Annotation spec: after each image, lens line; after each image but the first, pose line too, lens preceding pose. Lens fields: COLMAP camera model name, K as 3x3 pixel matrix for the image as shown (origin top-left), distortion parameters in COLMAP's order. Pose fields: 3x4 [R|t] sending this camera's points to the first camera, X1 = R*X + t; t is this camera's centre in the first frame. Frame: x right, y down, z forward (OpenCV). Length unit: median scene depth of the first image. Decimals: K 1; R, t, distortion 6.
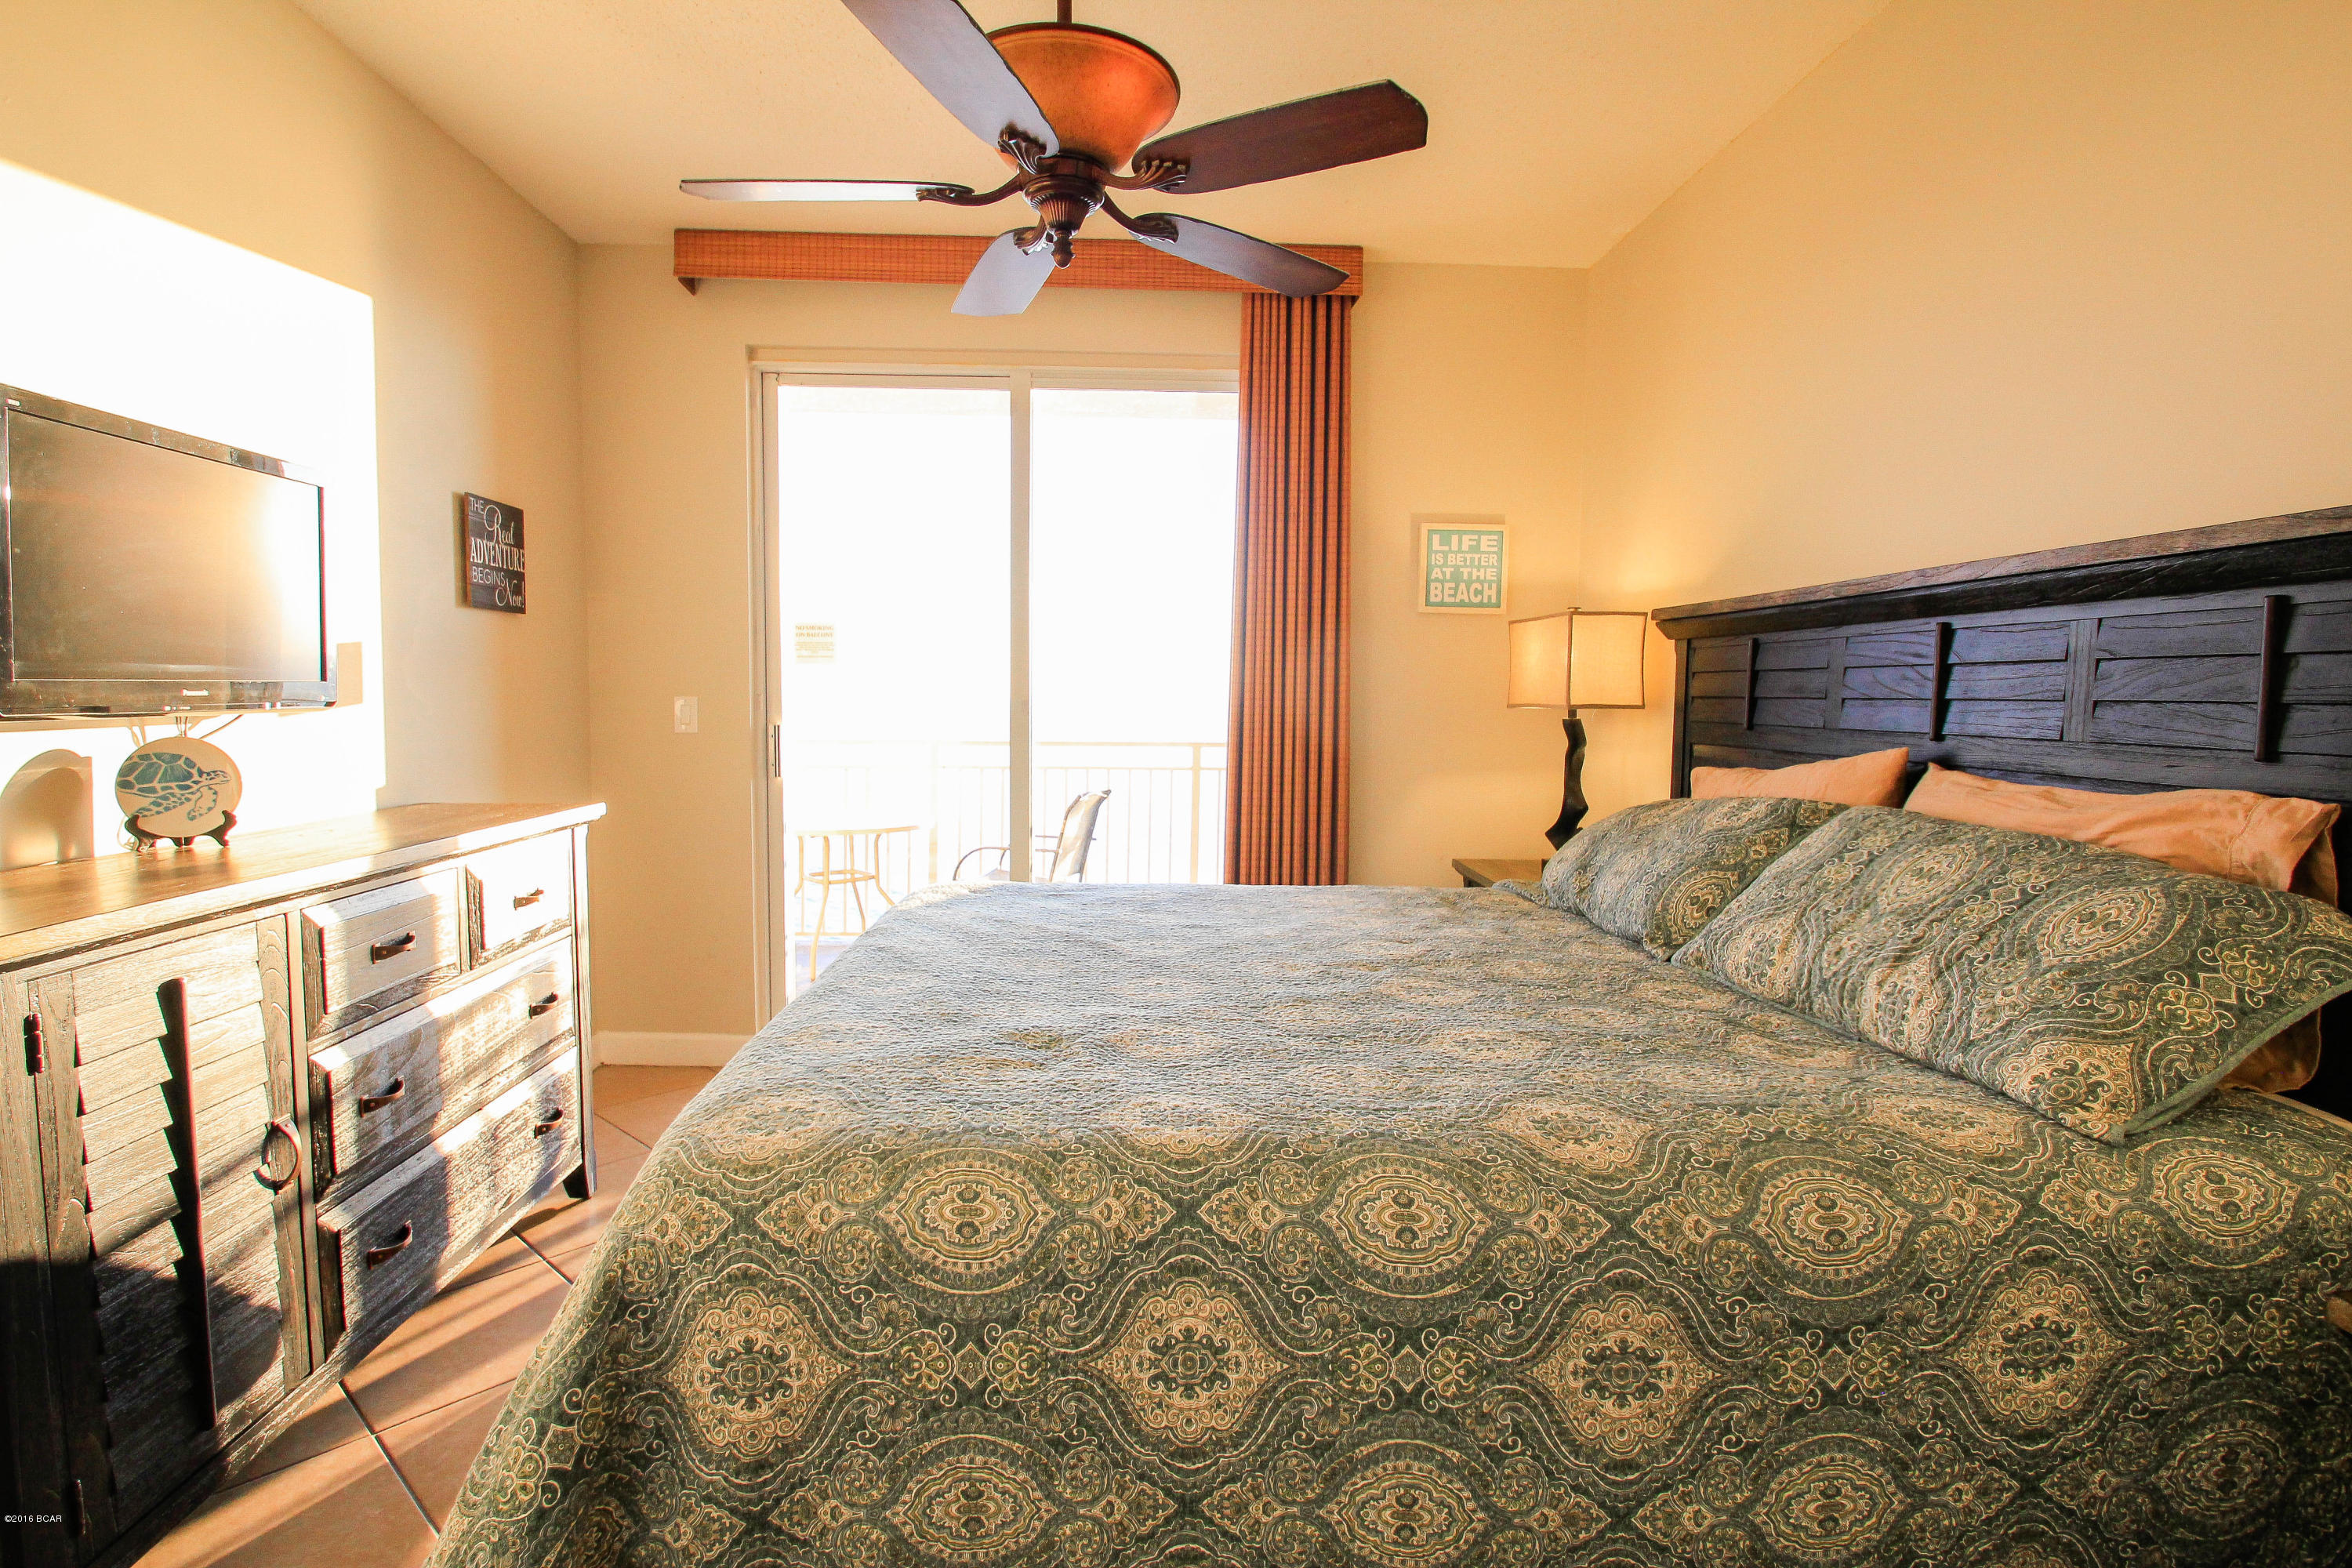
lens RADIAL K [[1227.9, 0, 1152.5], [0, 1227.9, 759.0], [0, 0, 1]] dist [-0.000917, -0.013713]
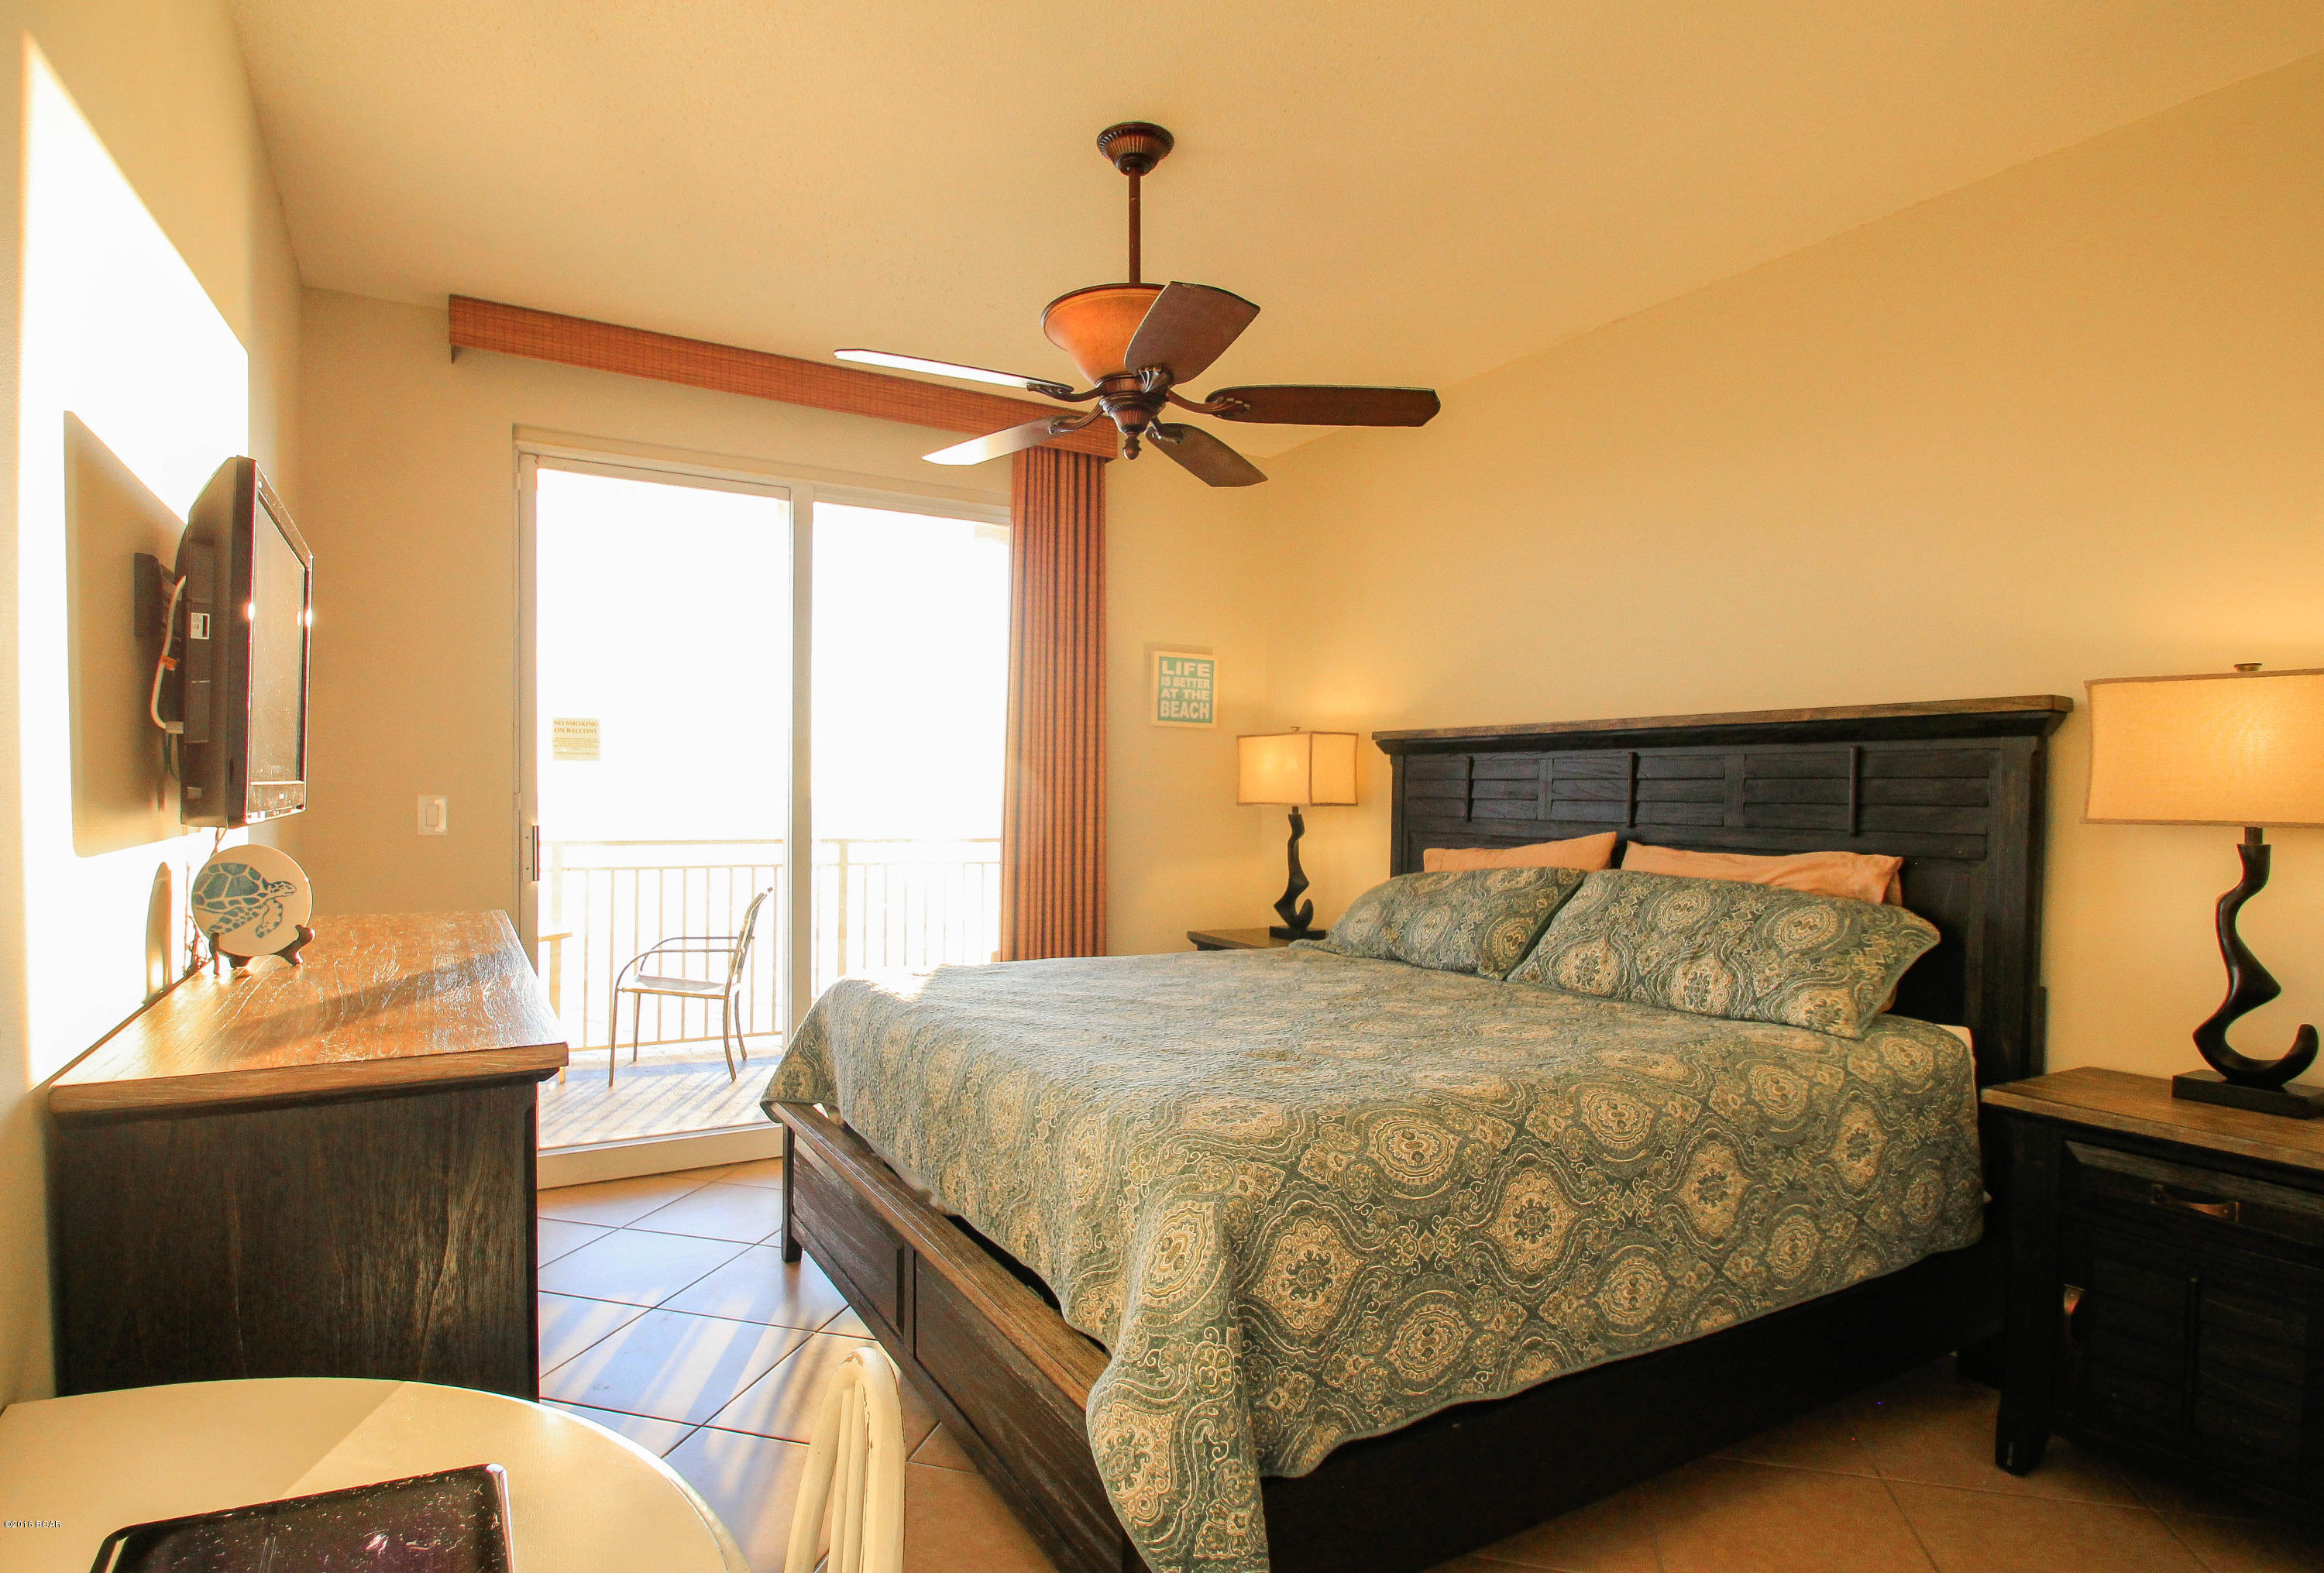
lens RADIAL K [[1245.4, 0, 1158.5], [0, 1245.4, 803.5], [0, 0, 1]] dist [-0.009386, 0.003035]
pose [[0.883689, -0.002619, 0.468067, -0.917713], [0.021168, 0.999185, -0.034372, -0.004635], [-0.467595, 0.040282, 0.883024, -0.178850]]
